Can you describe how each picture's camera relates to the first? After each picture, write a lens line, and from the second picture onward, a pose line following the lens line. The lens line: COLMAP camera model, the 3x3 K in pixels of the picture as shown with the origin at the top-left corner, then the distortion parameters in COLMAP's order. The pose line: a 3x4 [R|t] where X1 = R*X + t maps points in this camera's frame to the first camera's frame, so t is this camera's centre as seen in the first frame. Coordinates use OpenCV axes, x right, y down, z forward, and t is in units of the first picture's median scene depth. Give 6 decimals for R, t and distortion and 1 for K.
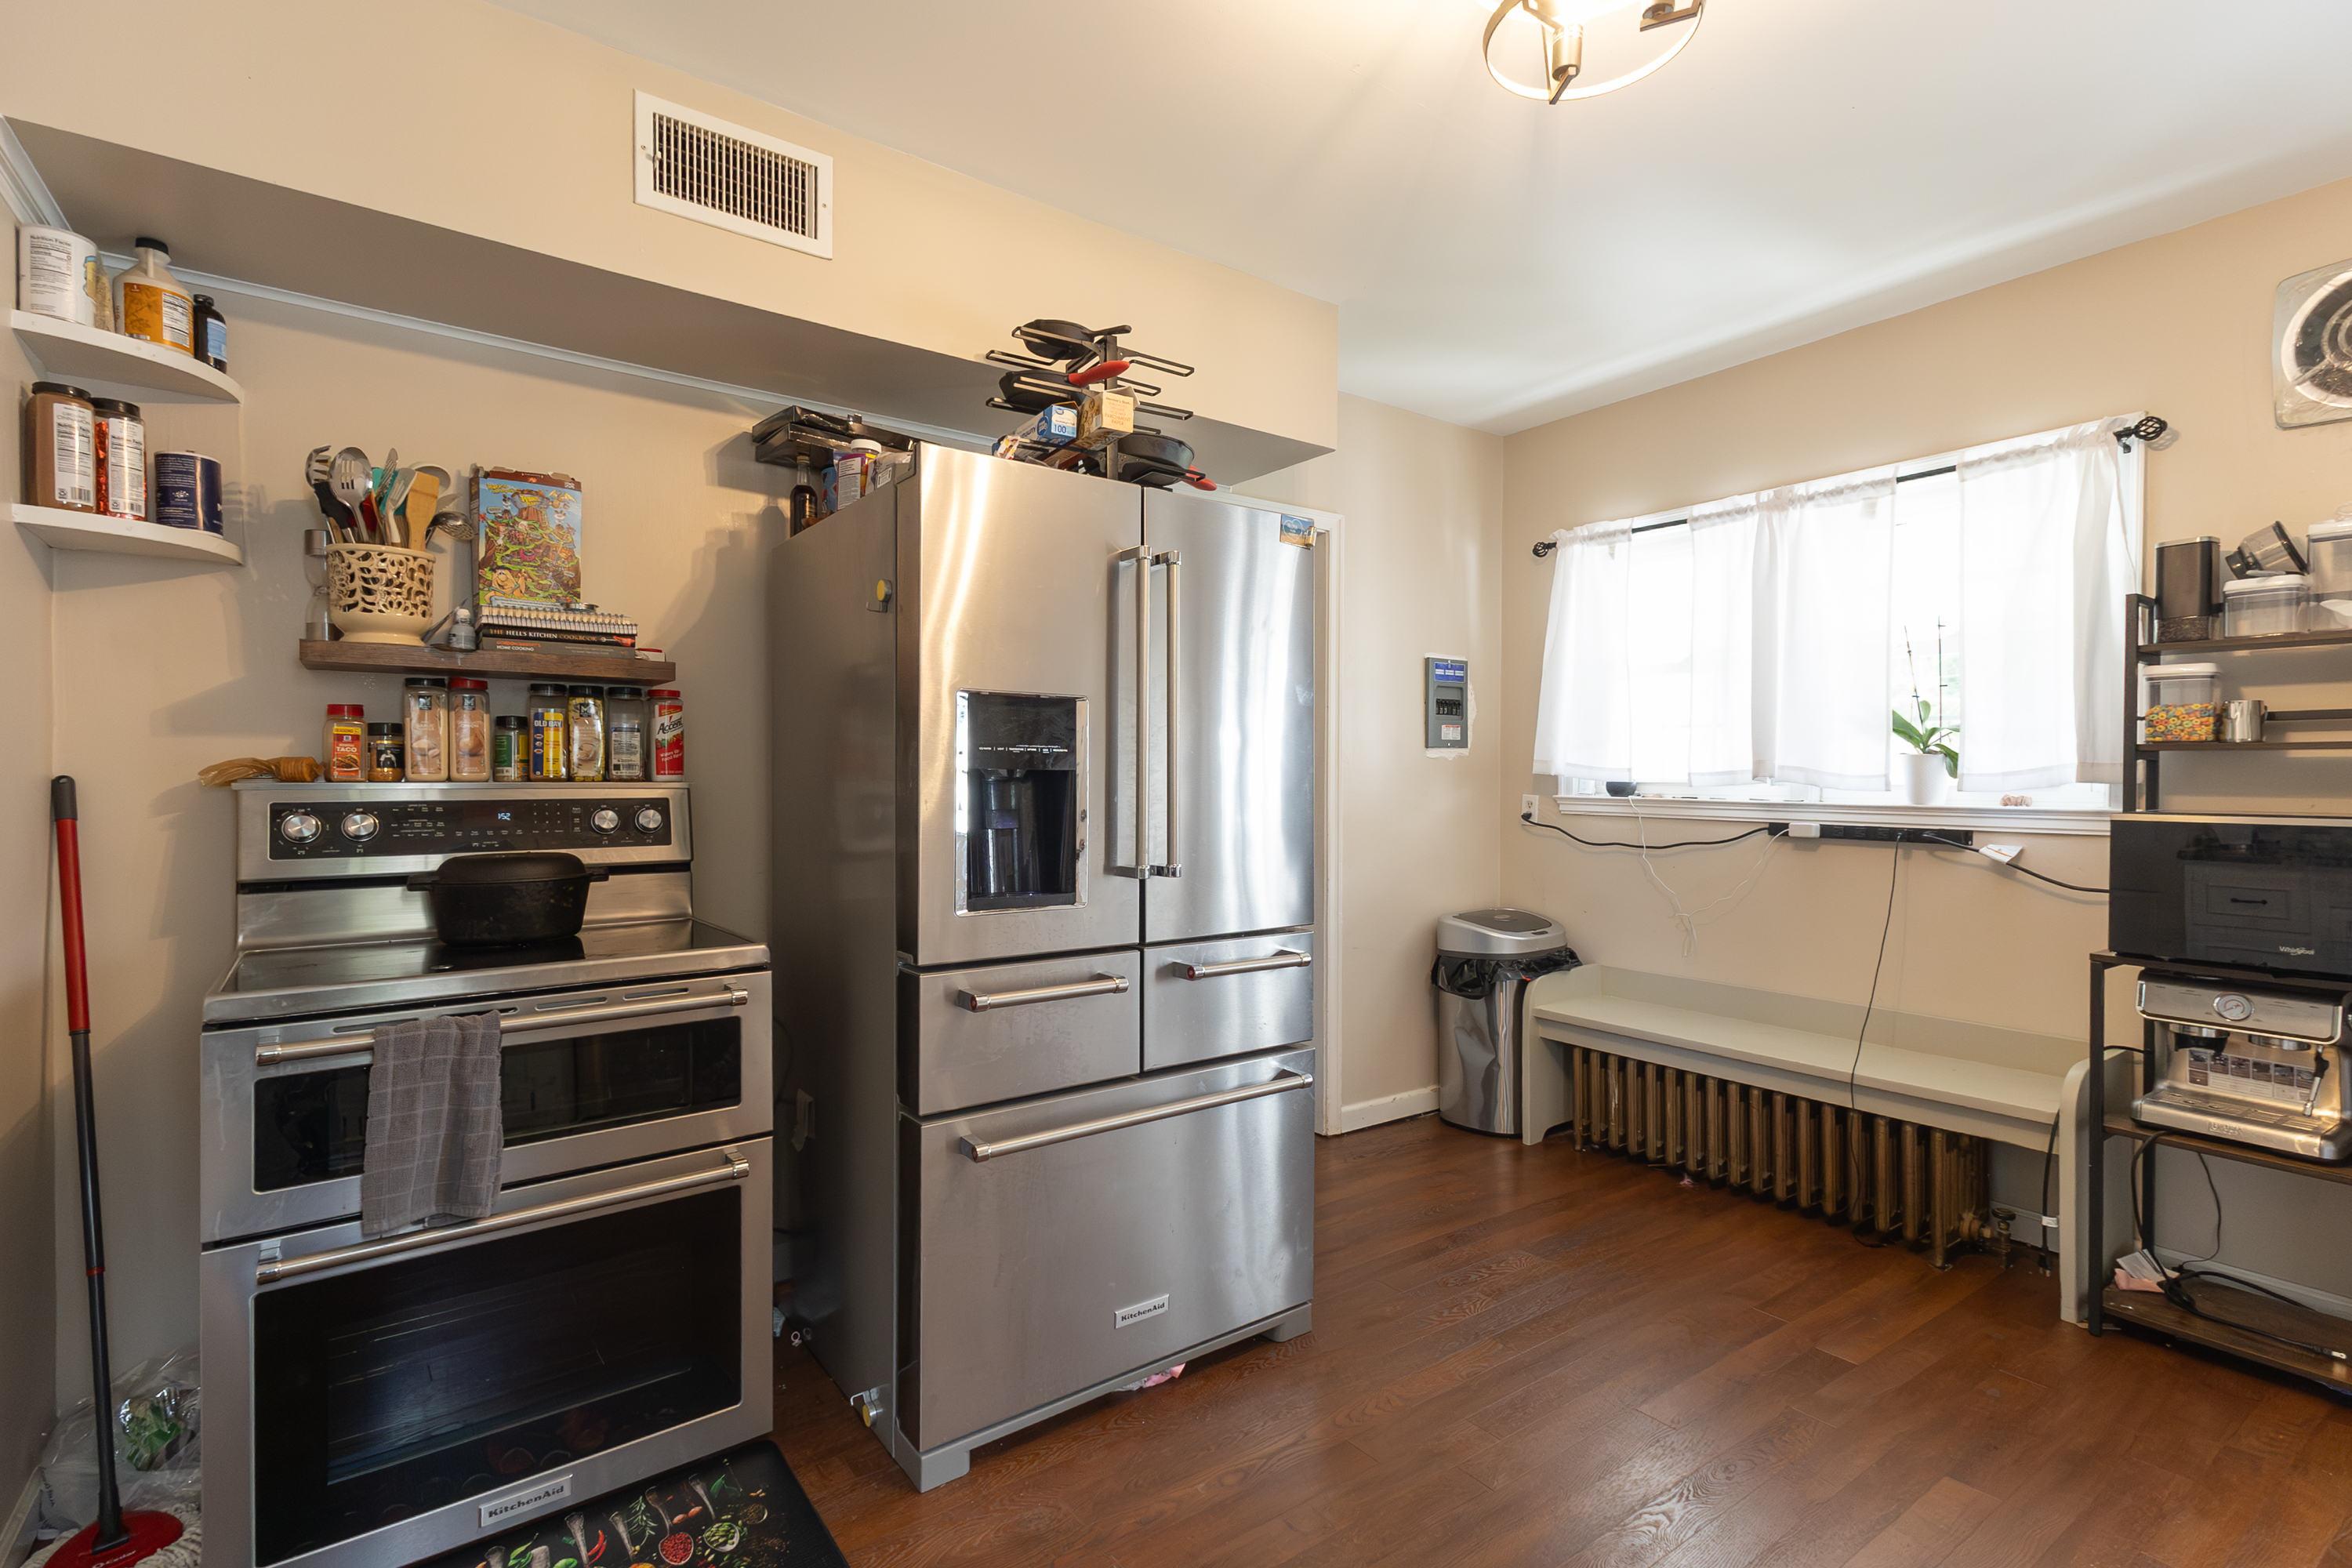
lens RADIAL K [[1074.3, 0, 1176.3], [0, 1074.3, 787.8], [0, 0, 1]] dist [0.025408, -0.005337]
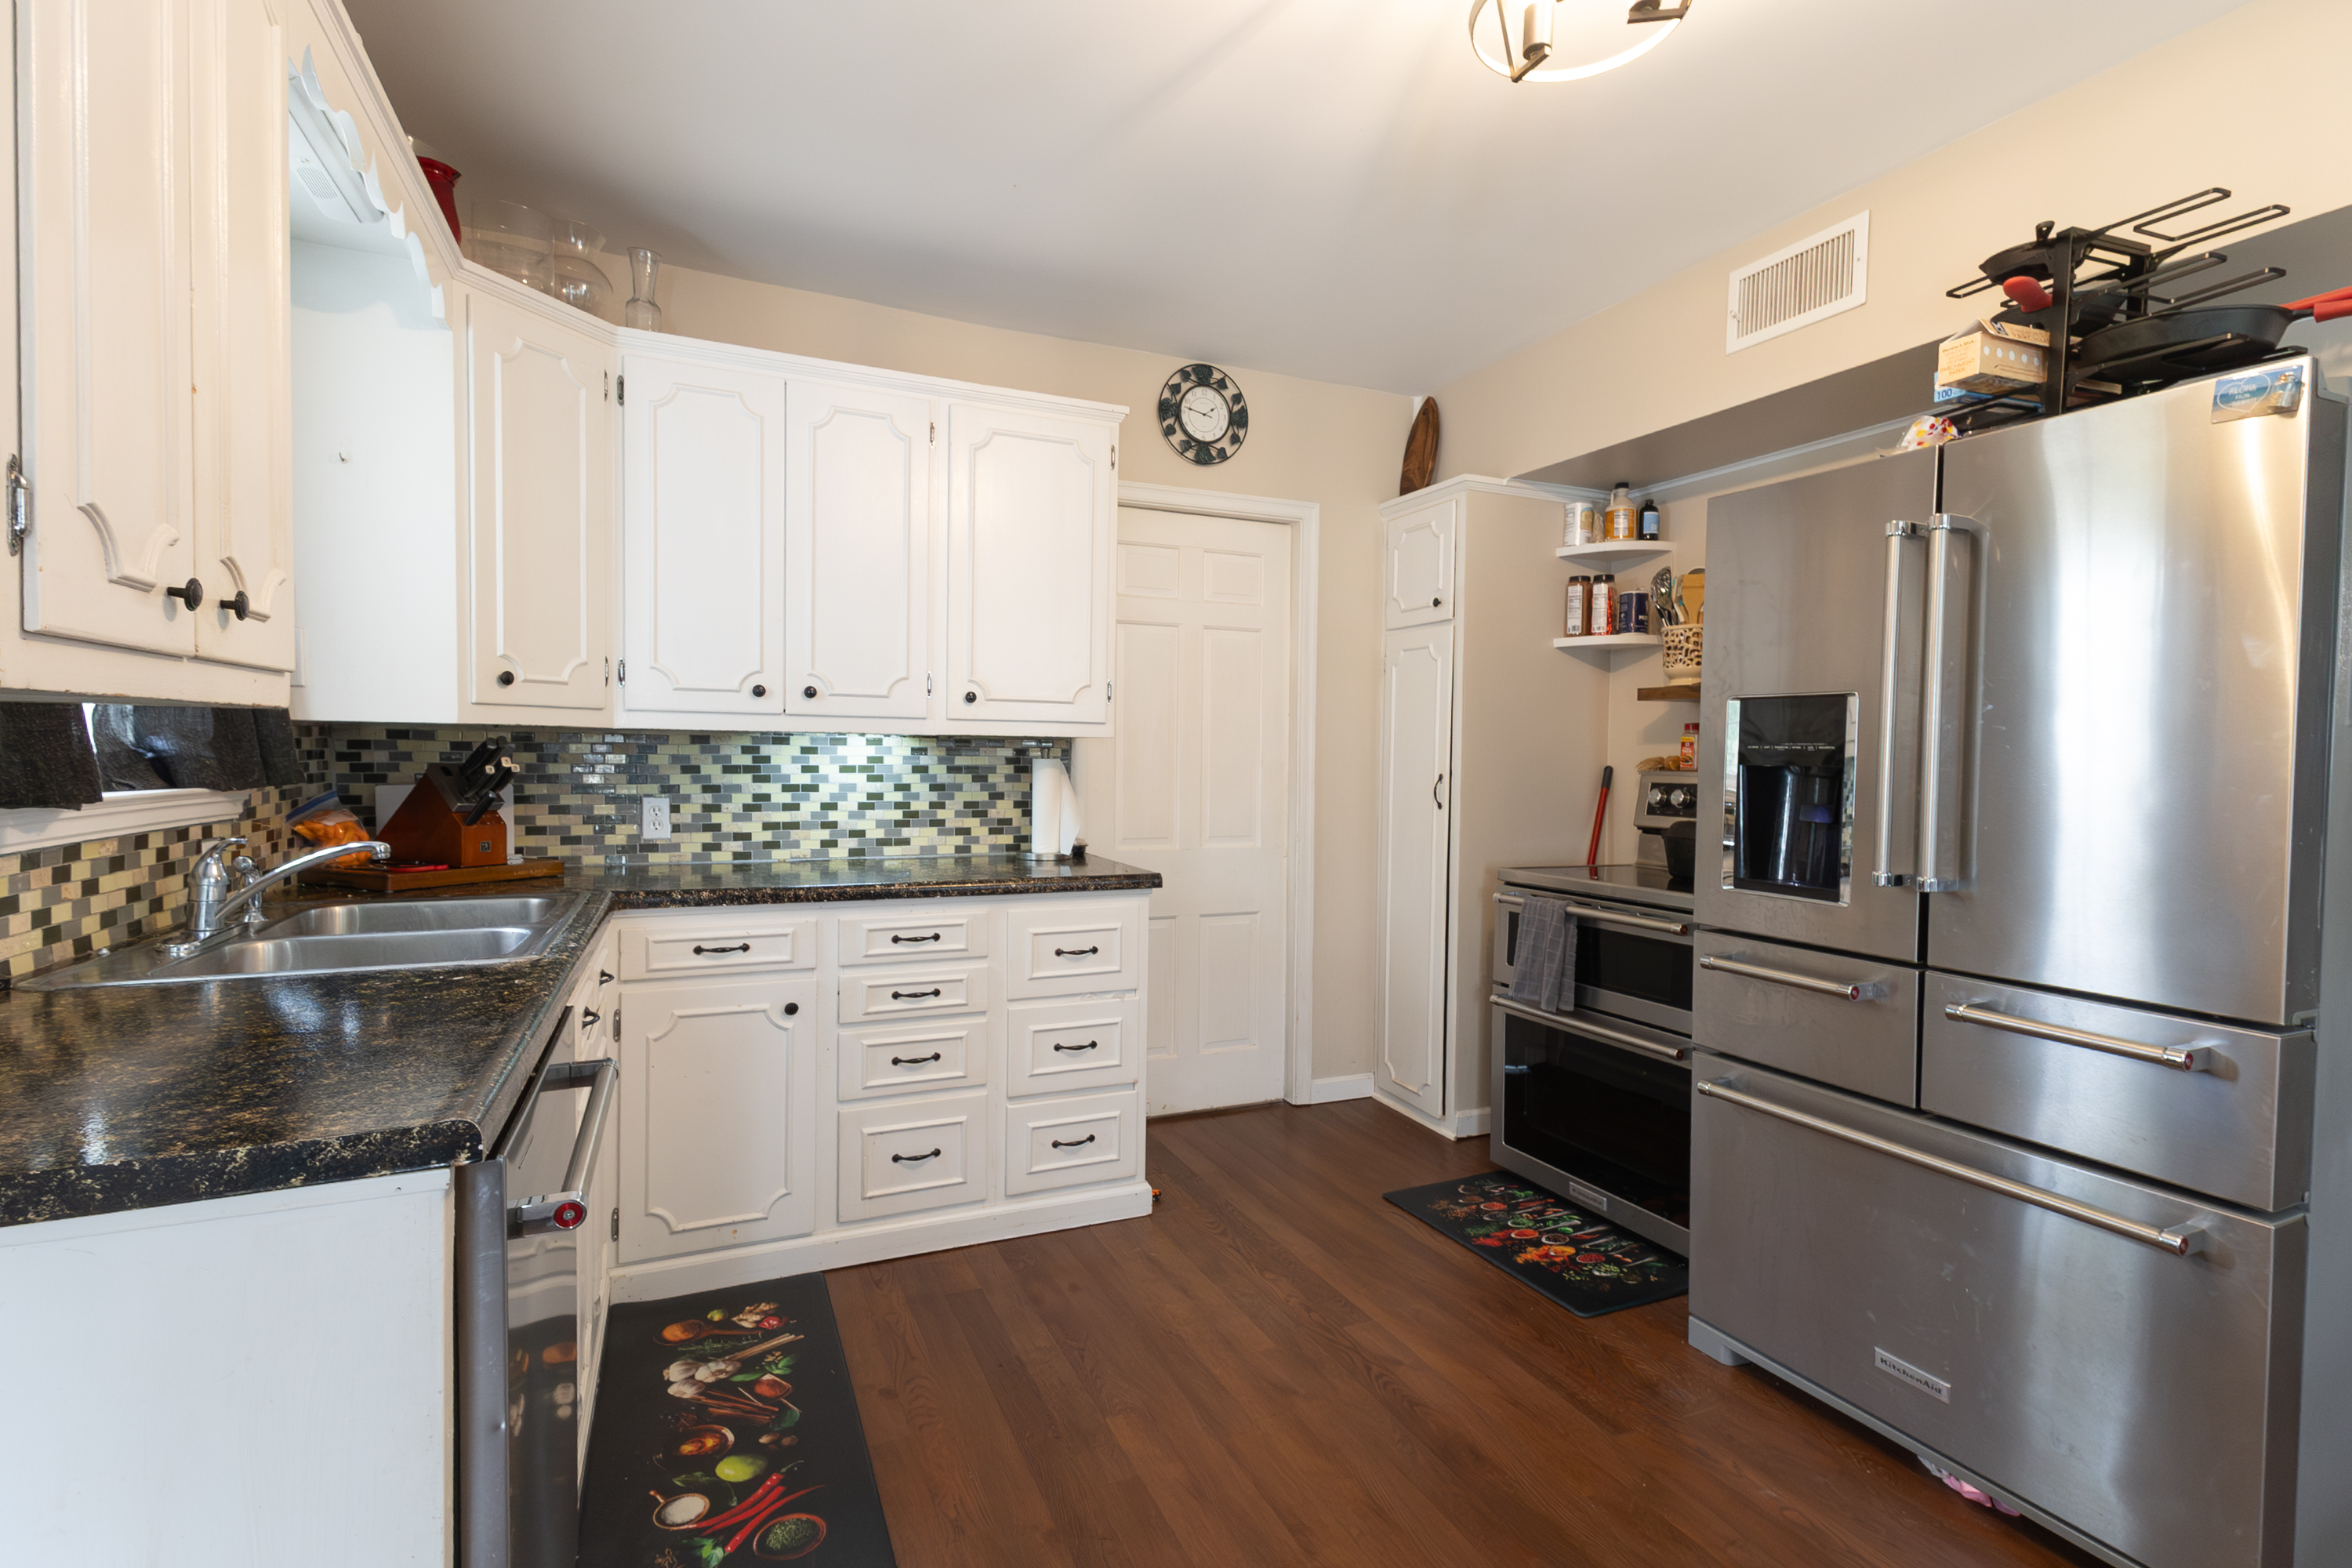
lens RADIAL K [[1074.3, 0, 1175.4], [0, 1074.3, 778.6], [0, 0, 1]] dist [0.025408, -0.005337]
pose [[-0.197686, 0.018185, -0.980097, 1.037438], [-0.022417, 0.999483, 0.023066, -0.015444], [0.980009, 0.026531, -0.197176, 0.615915]]
